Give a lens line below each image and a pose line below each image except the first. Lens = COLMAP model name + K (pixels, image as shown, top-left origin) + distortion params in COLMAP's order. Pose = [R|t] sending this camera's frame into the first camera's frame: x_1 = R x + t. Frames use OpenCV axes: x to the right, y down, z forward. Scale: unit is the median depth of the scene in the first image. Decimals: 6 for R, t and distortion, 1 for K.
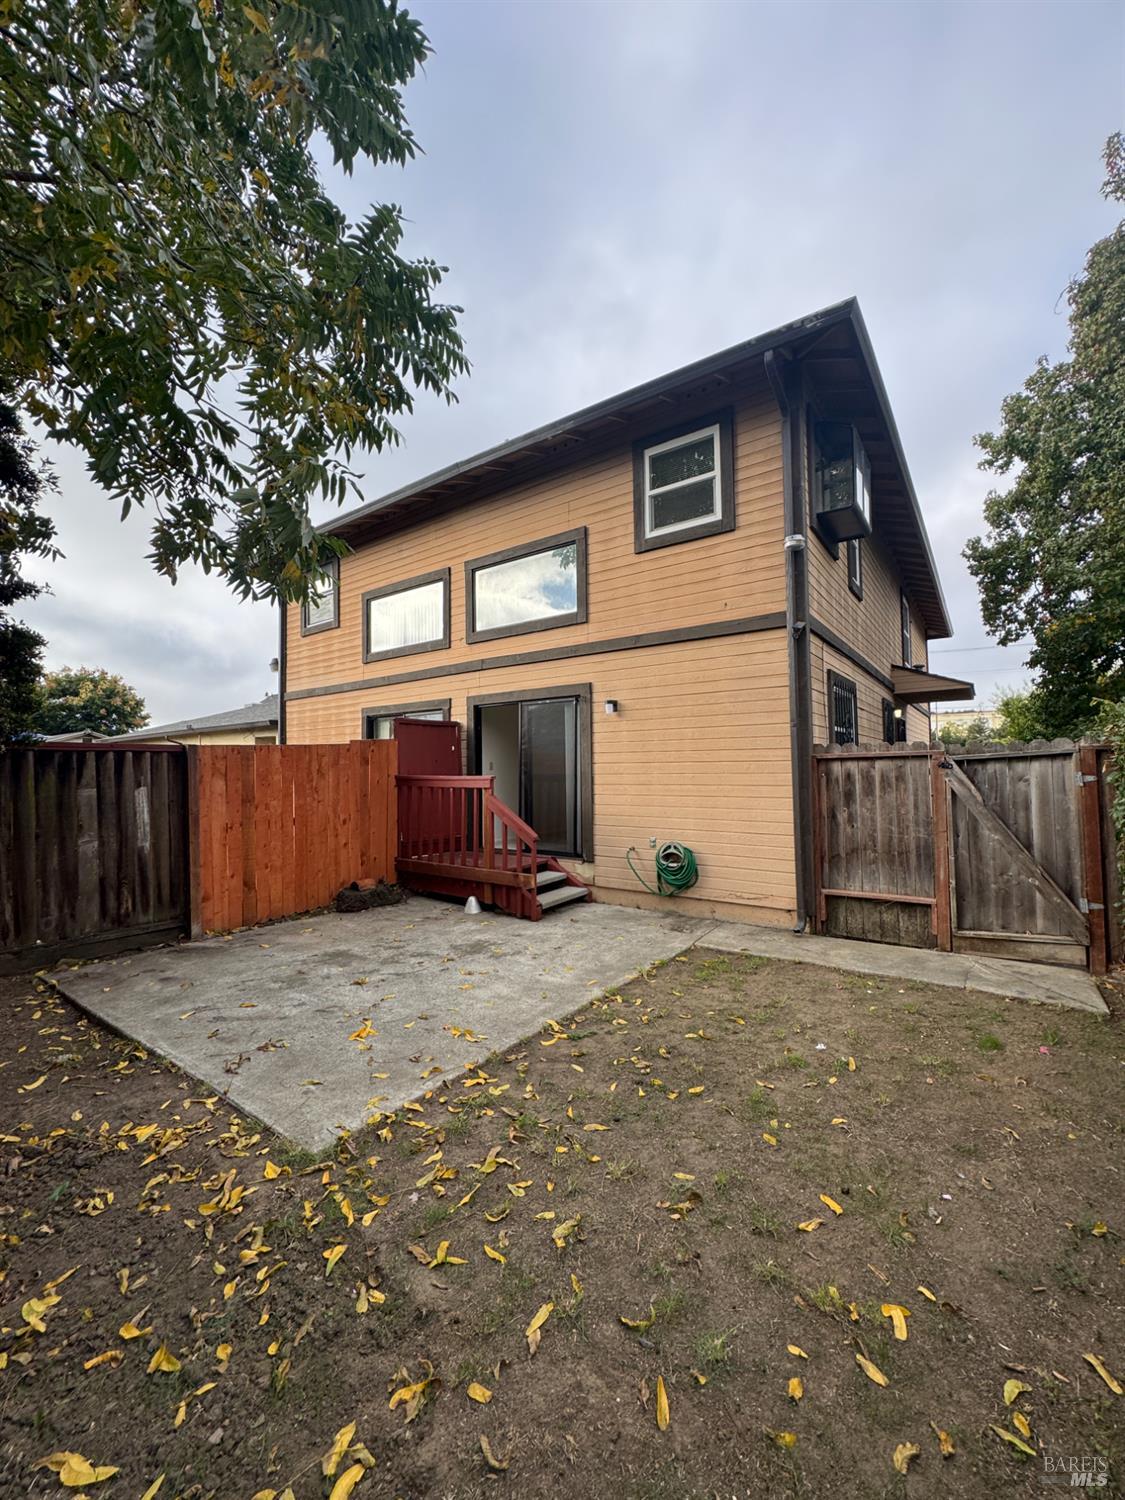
lens RADIAL K [[594.5, 0, 563.0], [0, 594.5, 749.7], [0, 0, 1]] dist [-0.003004, 0.000591]
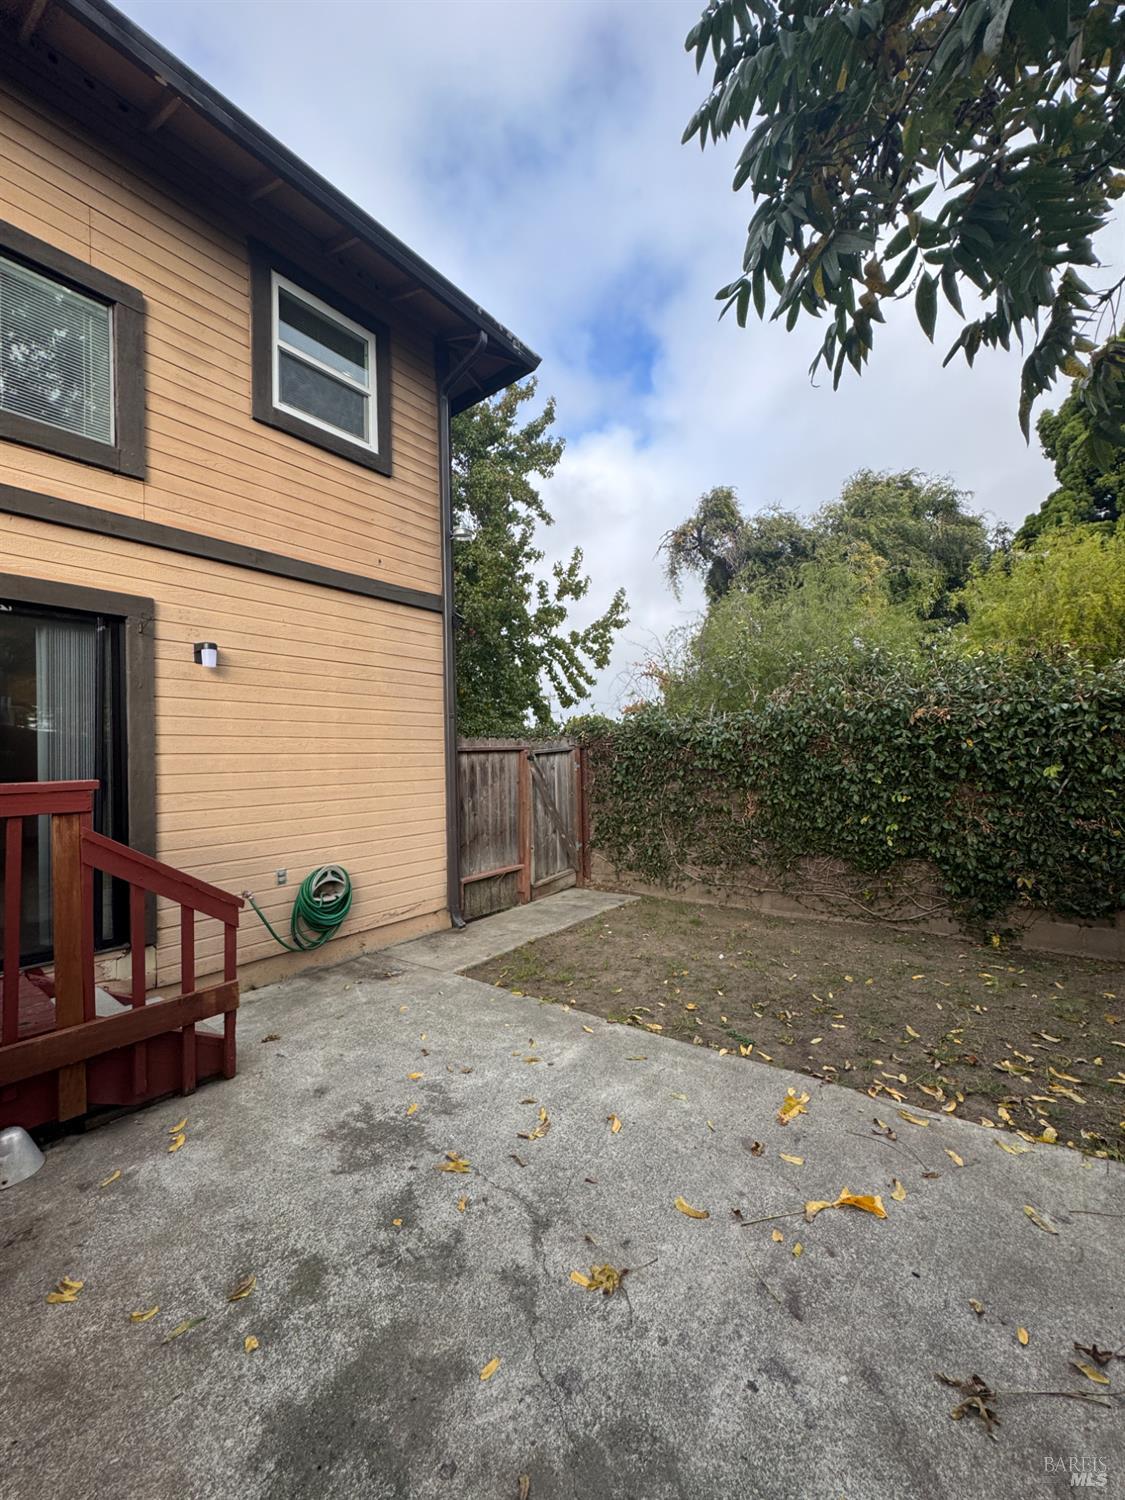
lens RADIAL K [[594.5, 0, 563.0], [0, 594.5, 749.7], [0, 0, 1]] dist [-0.003004, 0.000591]
pose [[0.040299, 0.024307, 0.998892, -0.646842], [-0.011668, 0.999647, -0.023854, 0.038613], [-0.999120, -0.010694, 0.040569, 0.877145]]
